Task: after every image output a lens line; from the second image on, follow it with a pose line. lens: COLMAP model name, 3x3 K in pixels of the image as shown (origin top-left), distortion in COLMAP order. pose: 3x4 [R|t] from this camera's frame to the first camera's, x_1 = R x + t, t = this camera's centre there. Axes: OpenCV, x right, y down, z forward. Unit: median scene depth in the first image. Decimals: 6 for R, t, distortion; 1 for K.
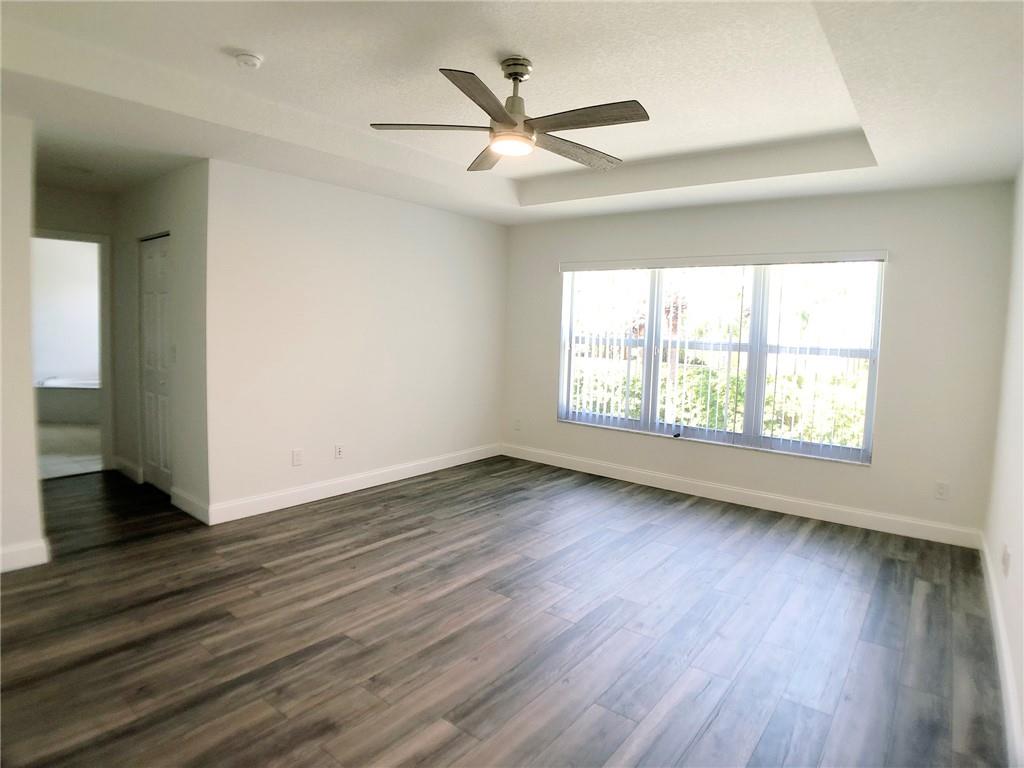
lens RADIAL K [[583.0, 0, 502.2], [0, 583.0, 371.1], [0, 0, 1]] dist [-0.101001, 0.020532]
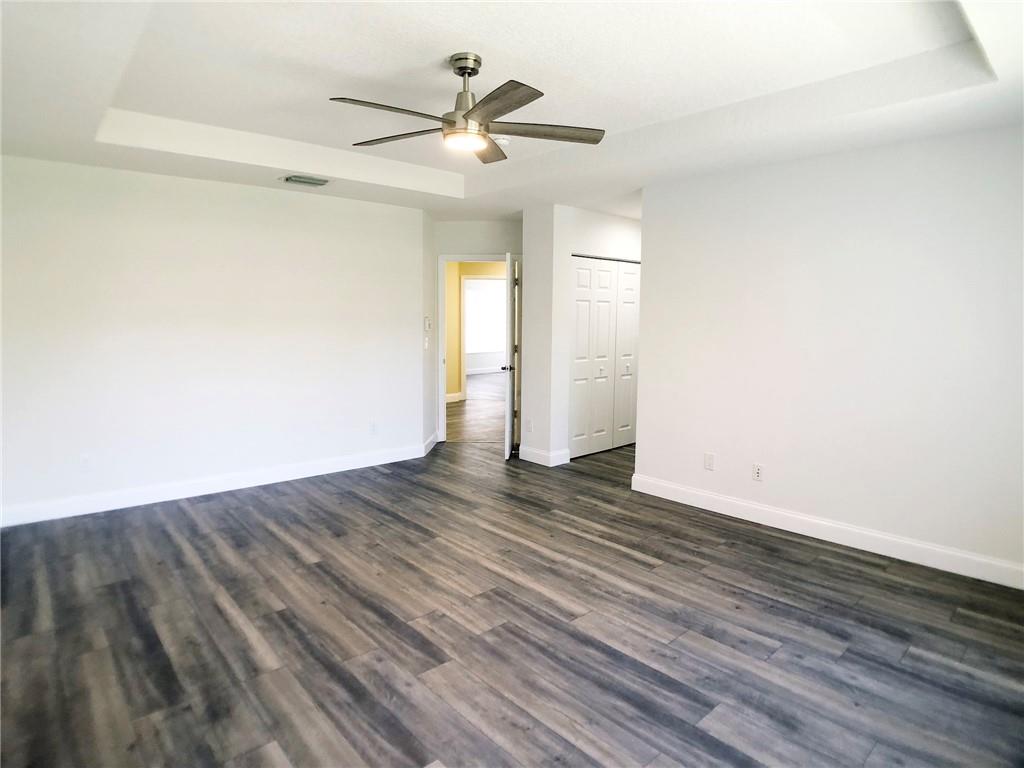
lens RADIAL K [[551.6, 0, 491.5], [0, 551.6, 382.1], [0, 0, 1]] dist [-0.069730, -0.000505]
pose [[-0.165843, 0.087477, -0.982265, 0.772826], [-0.085134, 0.991069, 0.102634, -0.060693], [0.982471, 0.100646, -0.156914, 0.979659]]
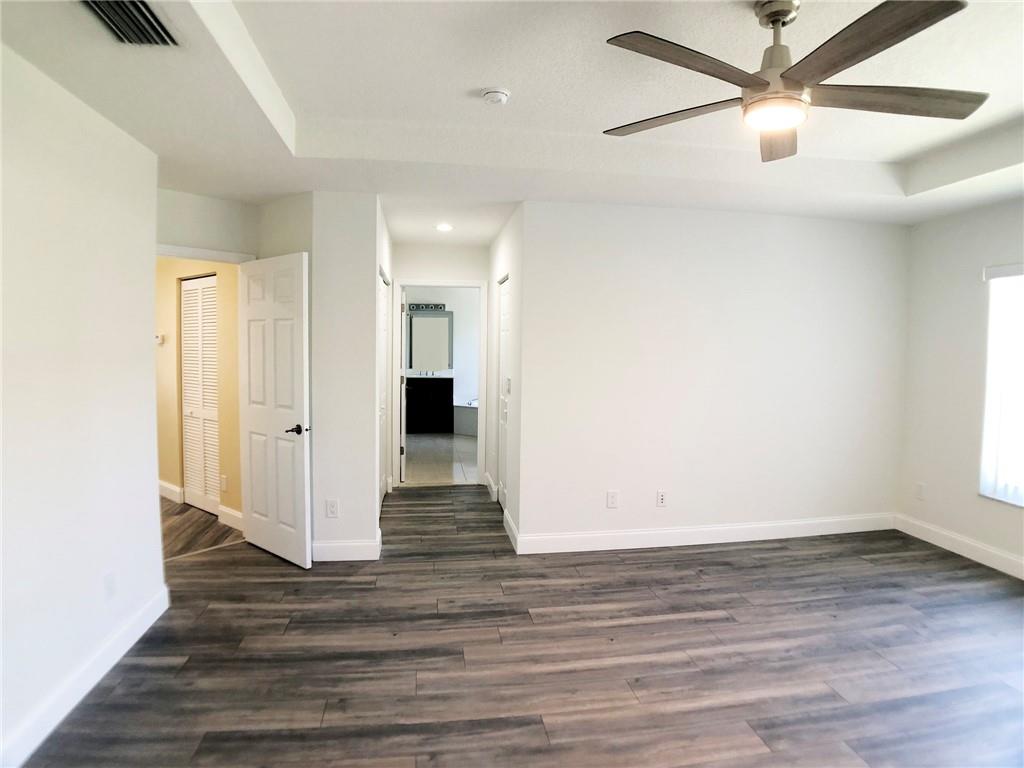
lens RADIAL K [[583.0, 0, 502.2], [0, 583.0, 371.1], [0, 0, 1]] dist [-0.101001, 0.020532]
pose [[0.732024, 0.010611, -0.681197, 0.196658], [-0.041428, 0.998722, -0.028962, -0.032471], [0.680019, 0.049421, 0.731527, 0.221645]]
